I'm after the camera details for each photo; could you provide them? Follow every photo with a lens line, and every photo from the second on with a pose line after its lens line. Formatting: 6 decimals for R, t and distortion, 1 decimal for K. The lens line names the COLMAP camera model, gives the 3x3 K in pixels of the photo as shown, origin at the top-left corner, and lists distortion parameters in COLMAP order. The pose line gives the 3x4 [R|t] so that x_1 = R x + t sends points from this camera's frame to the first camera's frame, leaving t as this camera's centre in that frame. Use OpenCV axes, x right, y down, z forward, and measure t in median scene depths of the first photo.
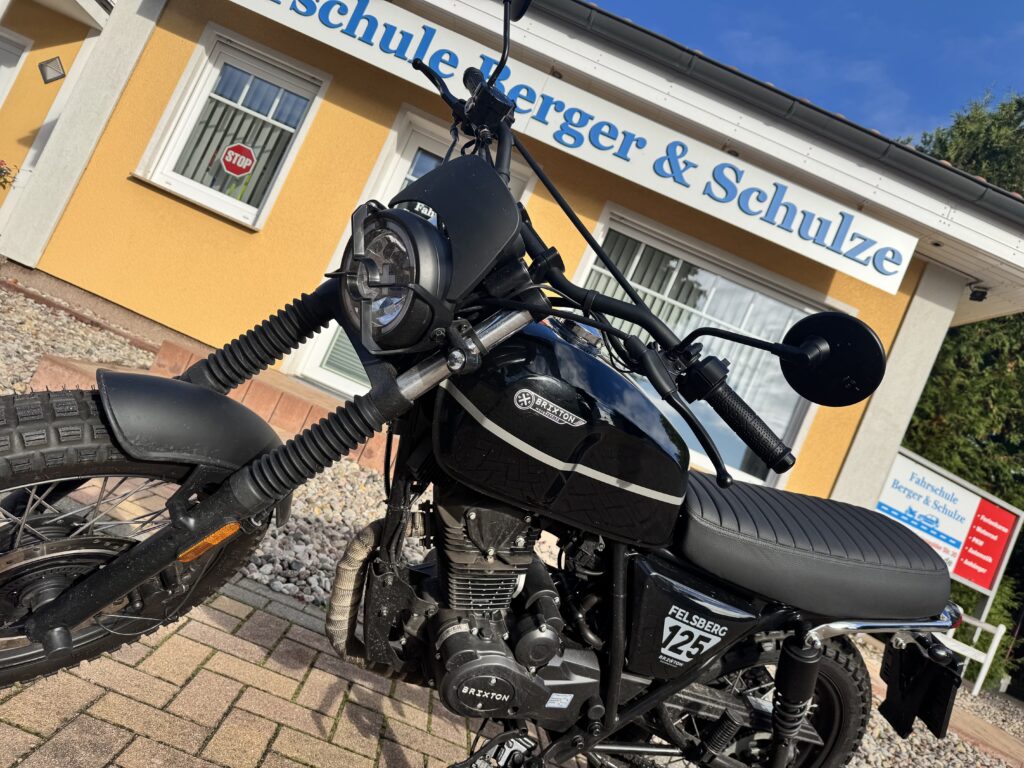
lens RADIAL K [[736.2, 0, 512.0], [0, 736.2, 384.0], [0, 0, 1]] dist [-0.027417, -0.002833]
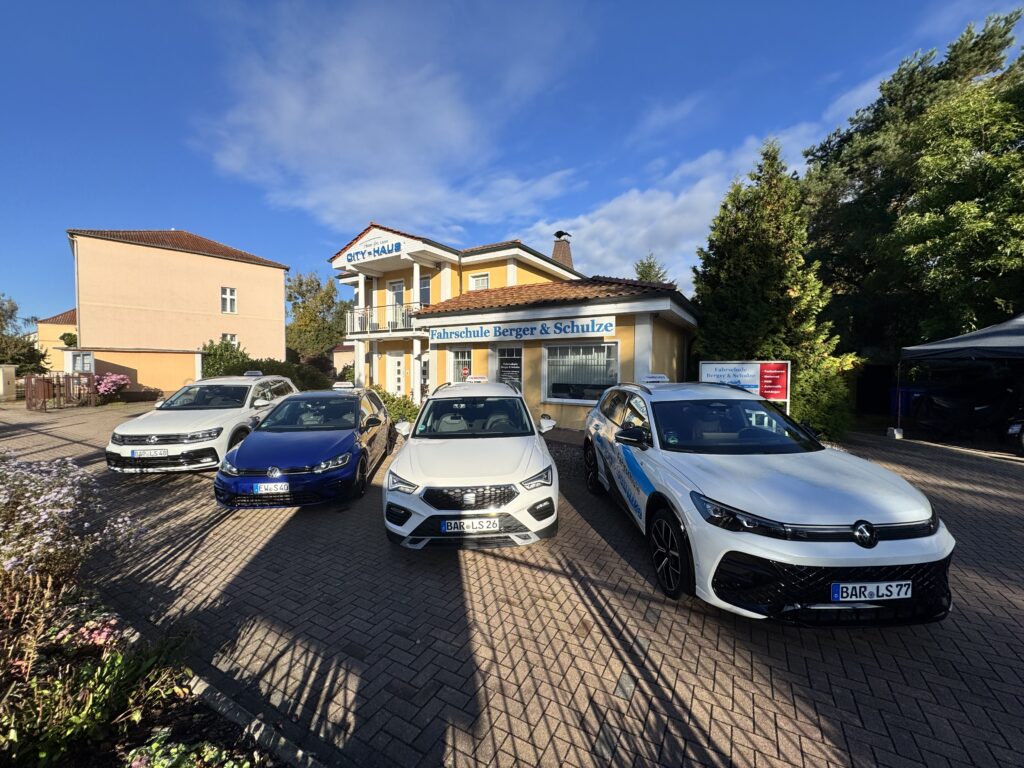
lens RADIAL K [[408.2, 0, 512.0], [0, 408.2, 384.0], [0, 0, 1]] dist [-0.000595, -0.000056]
pose [[0.753179, -0.376383, -0.539497, 1.062595], [0.369422, 0.920608, -0.126526, 0.130478], [0.544287, -0.104006, 0.832427, -0.742965]]
